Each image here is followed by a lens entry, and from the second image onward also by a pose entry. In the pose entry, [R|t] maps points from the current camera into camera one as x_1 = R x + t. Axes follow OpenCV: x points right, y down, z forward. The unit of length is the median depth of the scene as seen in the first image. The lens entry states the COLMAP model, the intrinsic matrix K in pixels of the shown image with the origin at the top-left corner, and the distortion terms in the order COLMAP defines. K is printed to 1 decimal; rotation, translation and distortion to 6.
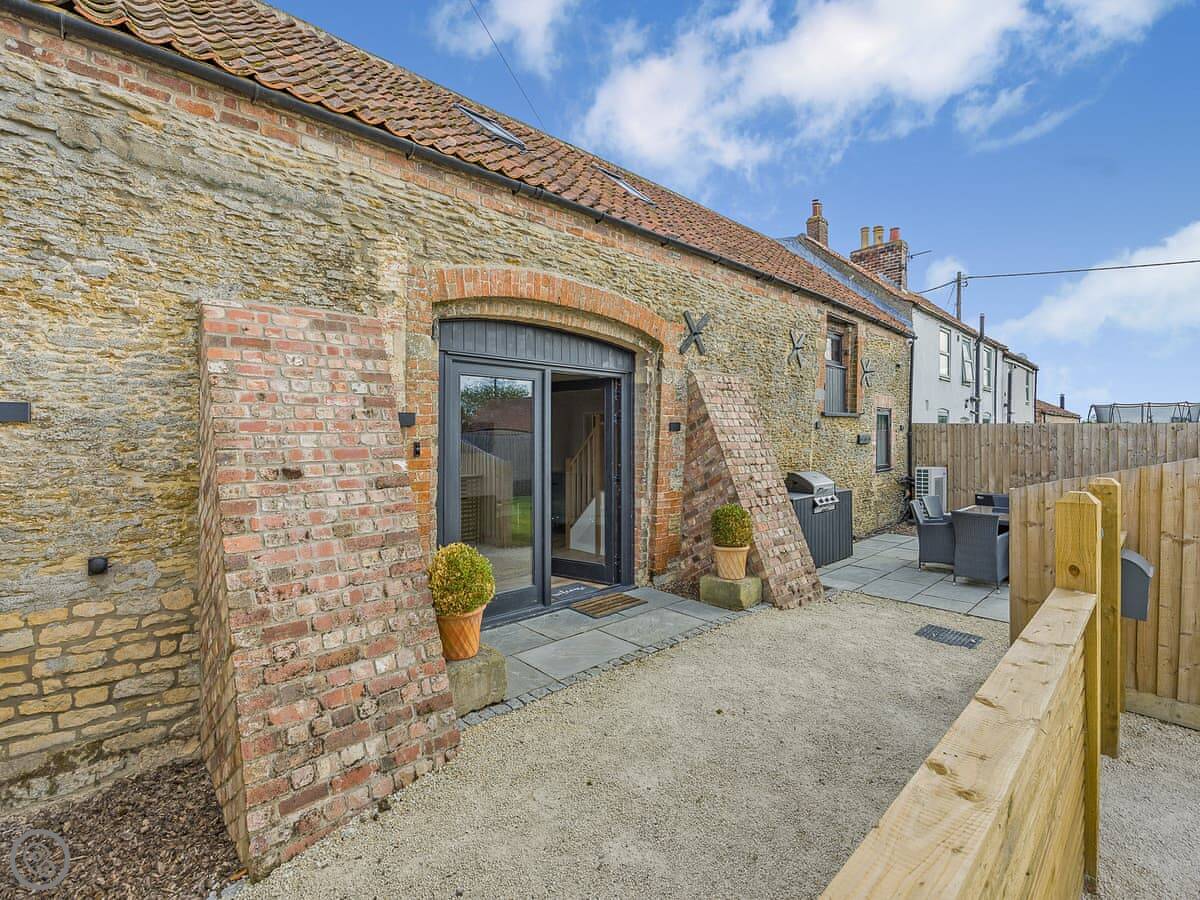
lens RADIAL K [[531.5, 0, 610.5], [0, 531.5, 445.0], [0, 0, 1]] dist [-0.003235, -0.000392]
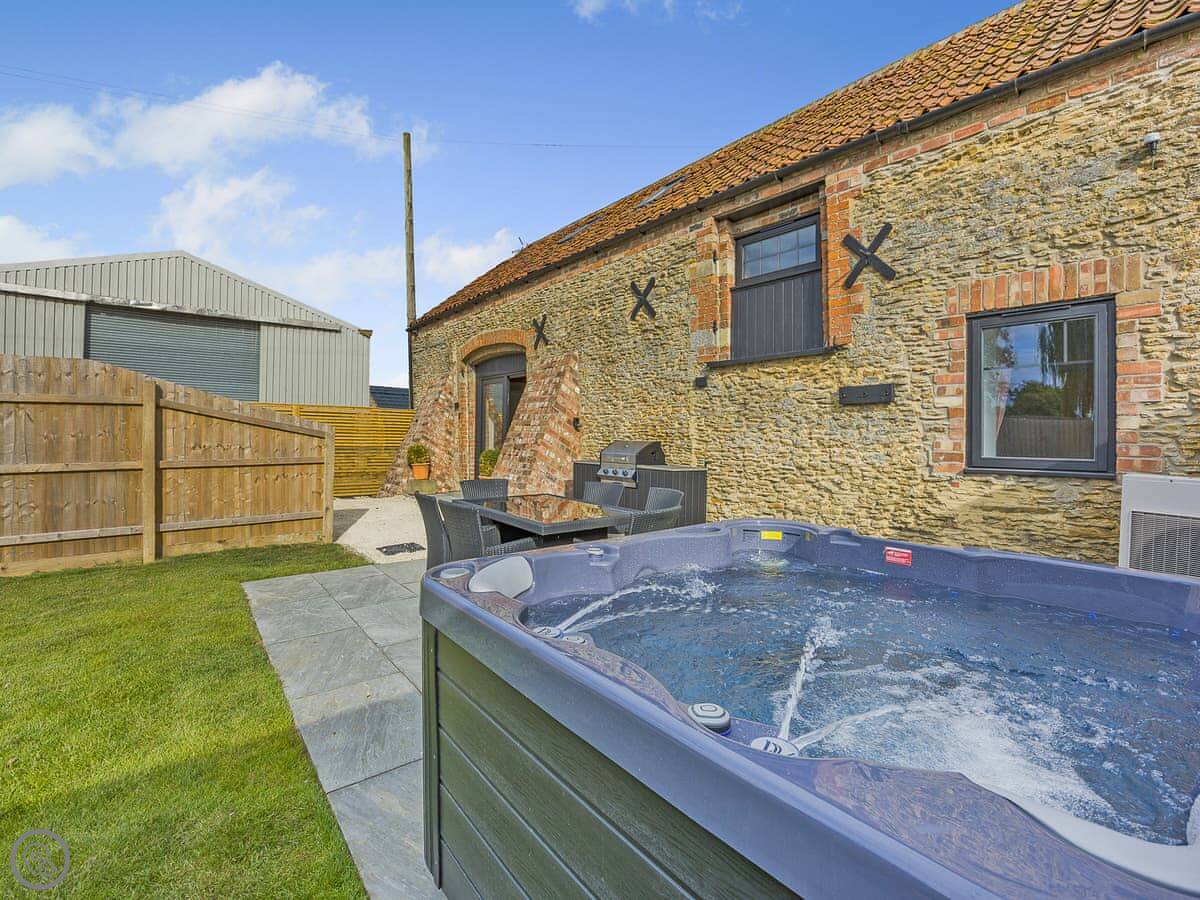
lens RADIAL K [[531.5, 0, 610.5], [0, 531.5, 445.0], [0, 0, 1]] dist [-0.003235, -0.000392]
pose [[-0.070971, 0.027339, -0.997104, 1.551643], [-0.032440, 0.999032, 0.029701, 0.040476], [0.996951, 0.034454, -0.070016, 1.293682]]
